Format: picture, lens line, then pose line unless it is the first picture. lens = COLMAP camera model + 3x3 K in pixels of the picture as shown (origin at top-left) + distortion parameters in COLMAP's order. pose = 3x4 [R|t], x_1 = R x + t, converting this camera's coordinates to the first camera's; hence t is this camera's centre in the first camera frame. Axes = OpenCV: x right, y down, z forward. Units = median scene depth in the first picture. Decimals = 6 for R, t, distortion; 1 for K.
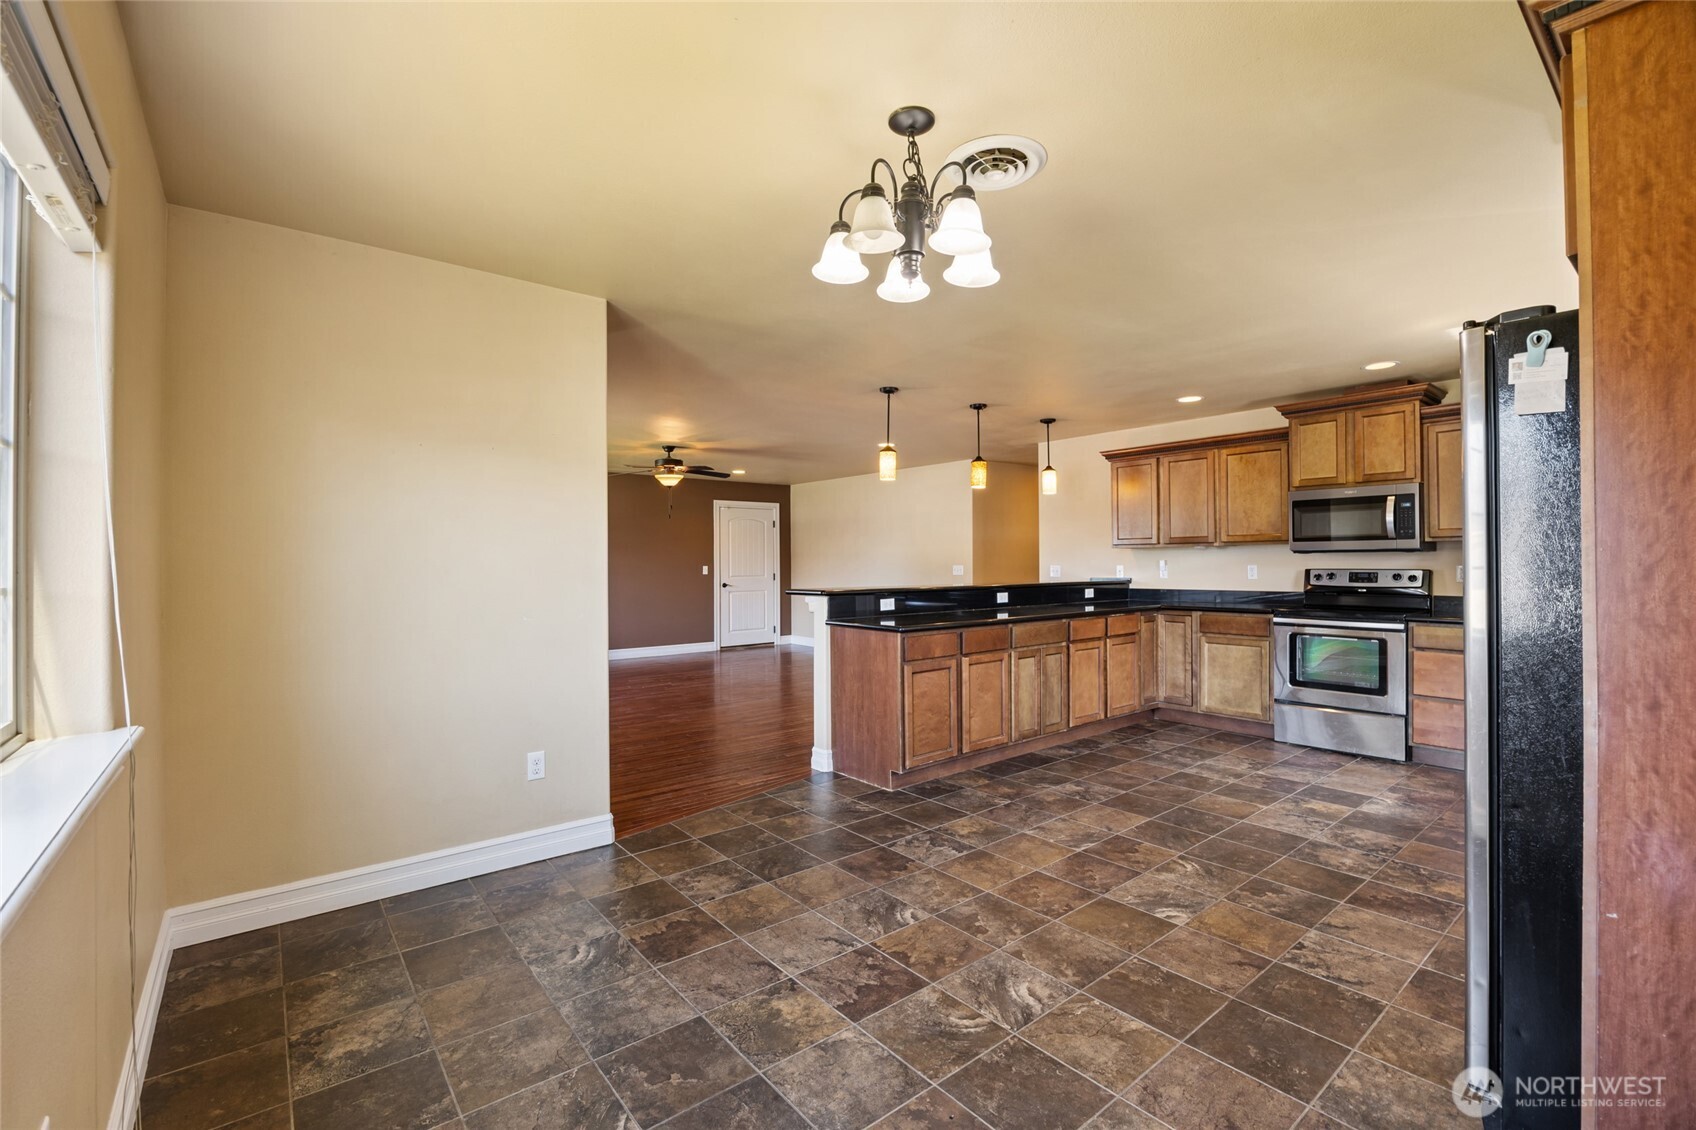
lens RADIAL K [[736.6, 0, 852.2], [0, 736.6, 560.4], [0, 0, 1]] dist [-0.019991, 0.002715]
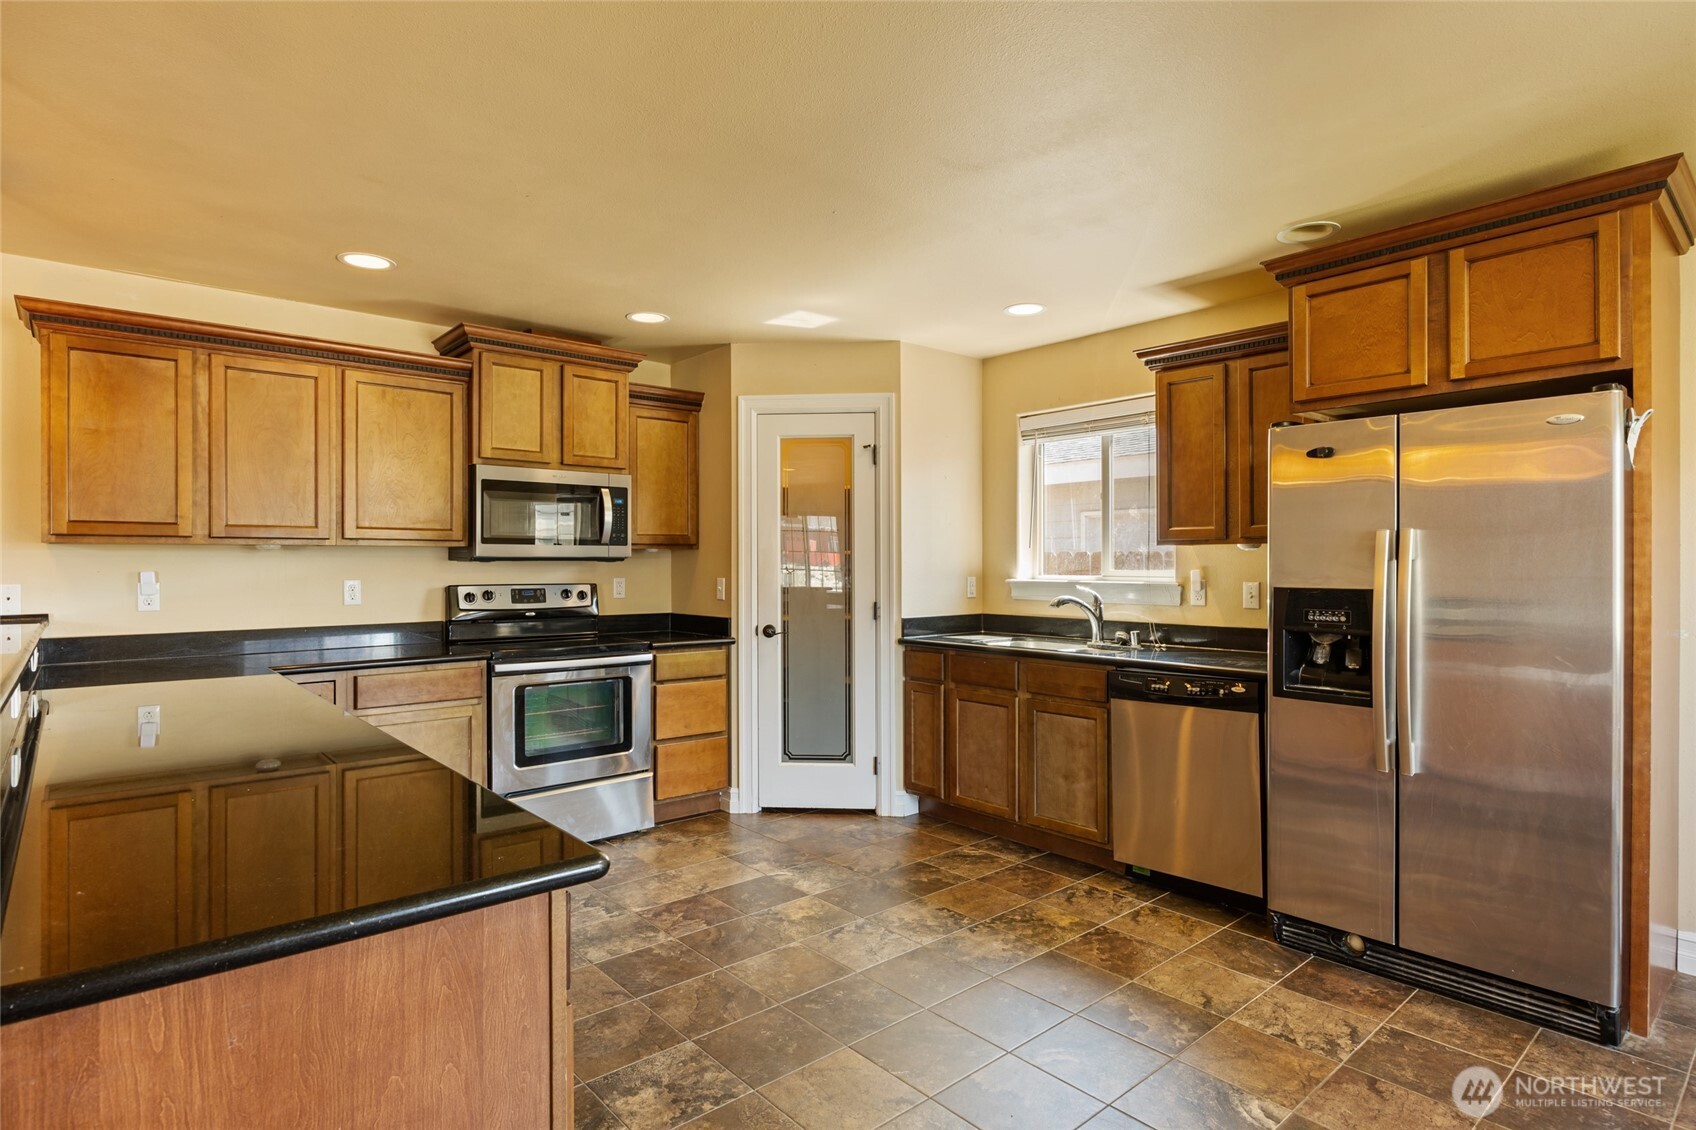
lens RADIAL K [[880.0, 0, 850.0], [0, 880.0, 564.6], [0, 0, 1]] dist [-0.005053, -0.002589]
pose [[-0.032326, 0.004192, 0.999469, -0.196052], [-0.003490, 0.999985, -0.004307, -0.005229], [-0.999471, -0.003628, -0.032311, 0.785139]]
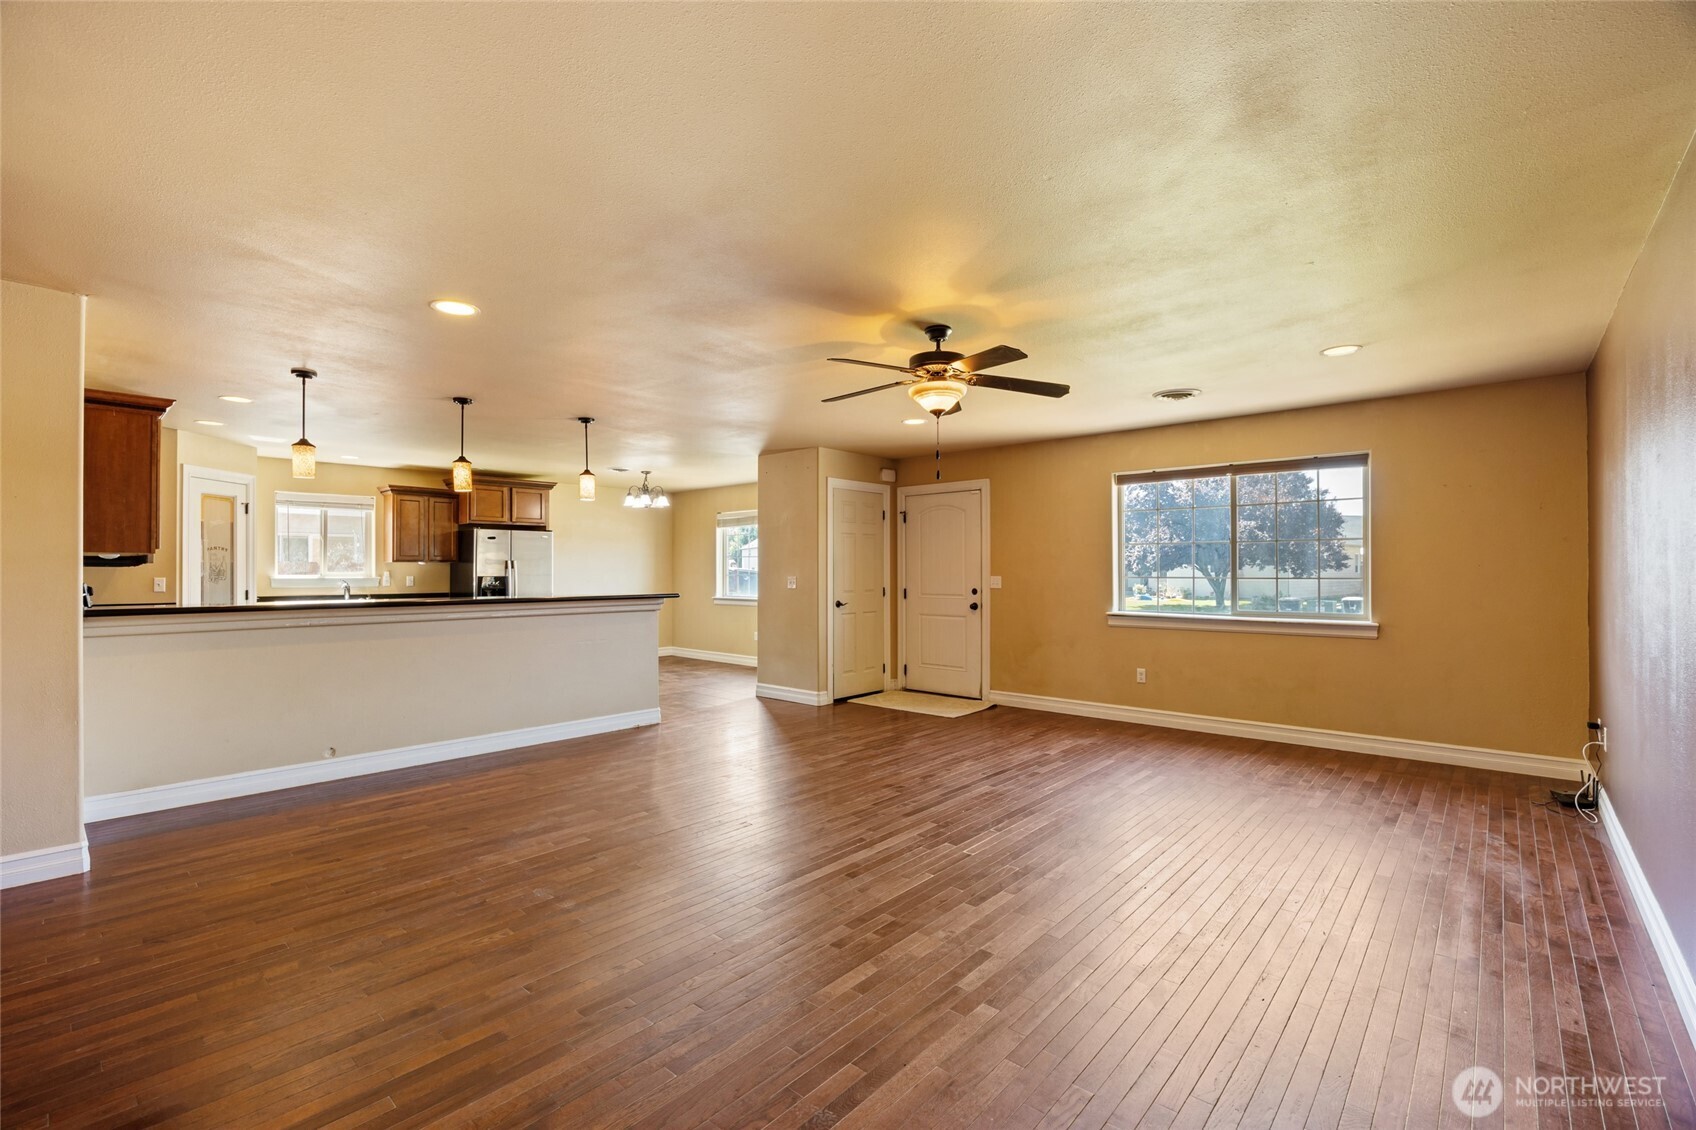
lens RADIAL K [[736.6, 0, 853.2], [0, 736.6, 566.3], [0, 0, 1]] dist [-0.019991, 0.002715]
pose [[-0.986823, 0.004123, -0.161749, -0.180897], [0.005705, 0.999940, -0.009318, 0.004219], [0.161701, -0.010119, -0.986788, 2.355527]]
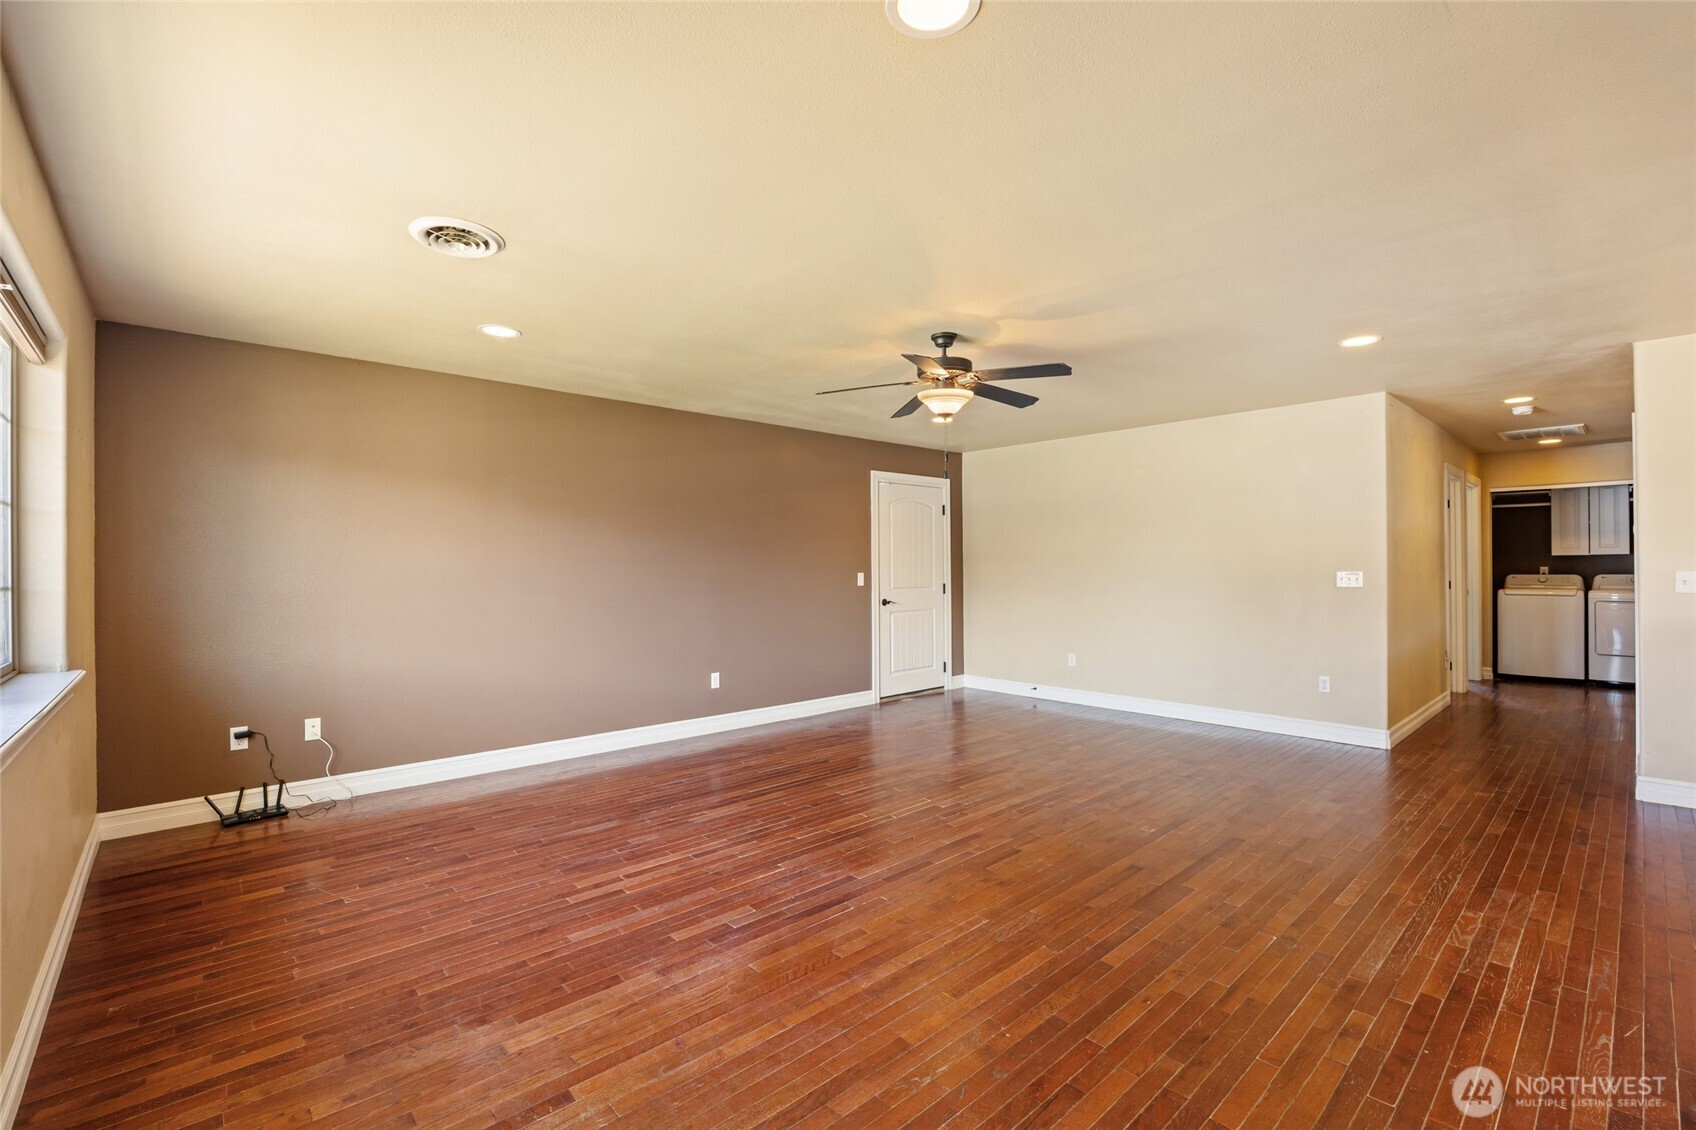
lens RADIAL K [[736.6, 0, 848.2], [0, 736.6, 567.6], [0, 0, 1]] dist [-0.019991, 0.002715]
pose [[0.998557, -0.002801, 0.053625, -0.545387], [0.002607, 0.999990, 0.003700, 0.001332], [-0.053635, -0.003555, 0.998554, 0.804195]]
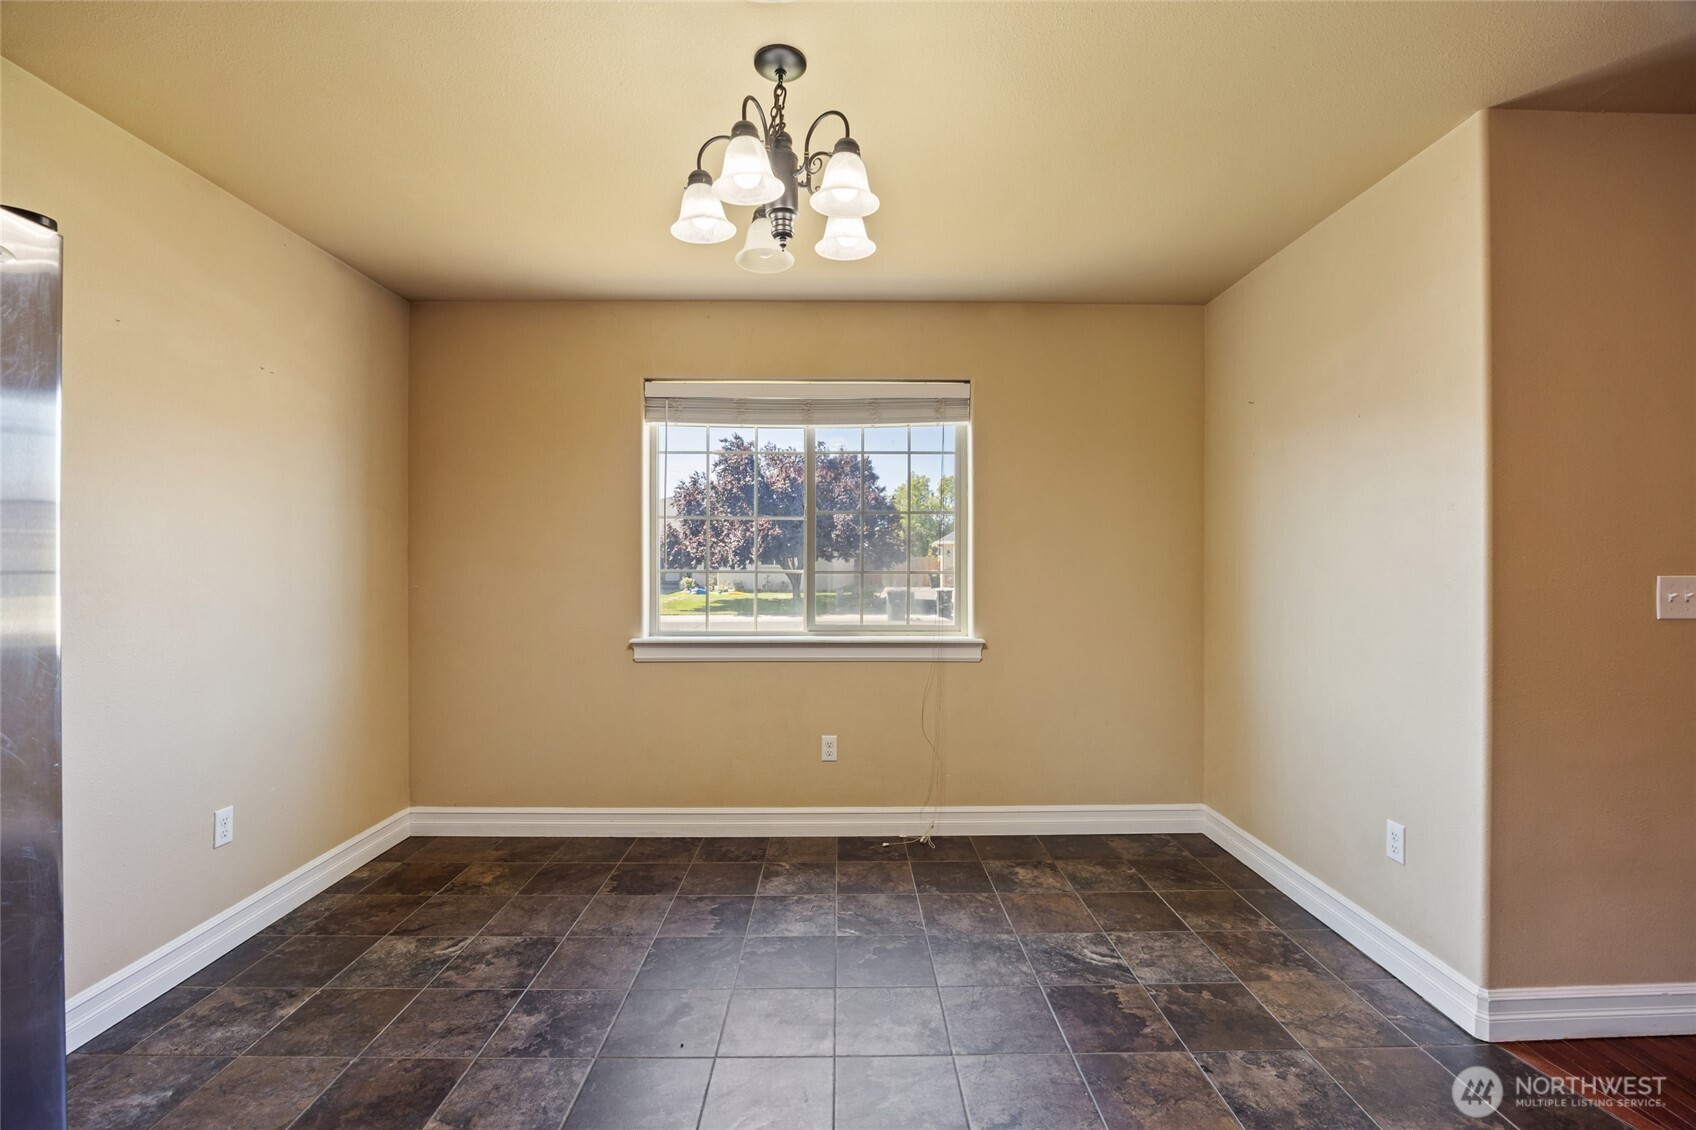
lens RADIAL K [[736.6, 0, 847.3], [0, 736.6, 563.4], [0, 0, 1]] dist [-0.019991, 0.002715]
pose [[-0.627726, 0.006710, -0.778406, 0.306735], [0.008473, 0.999963, 0.001787, 0.001121], [0.778389, -0.005473, -0.627759, 0.686741]]
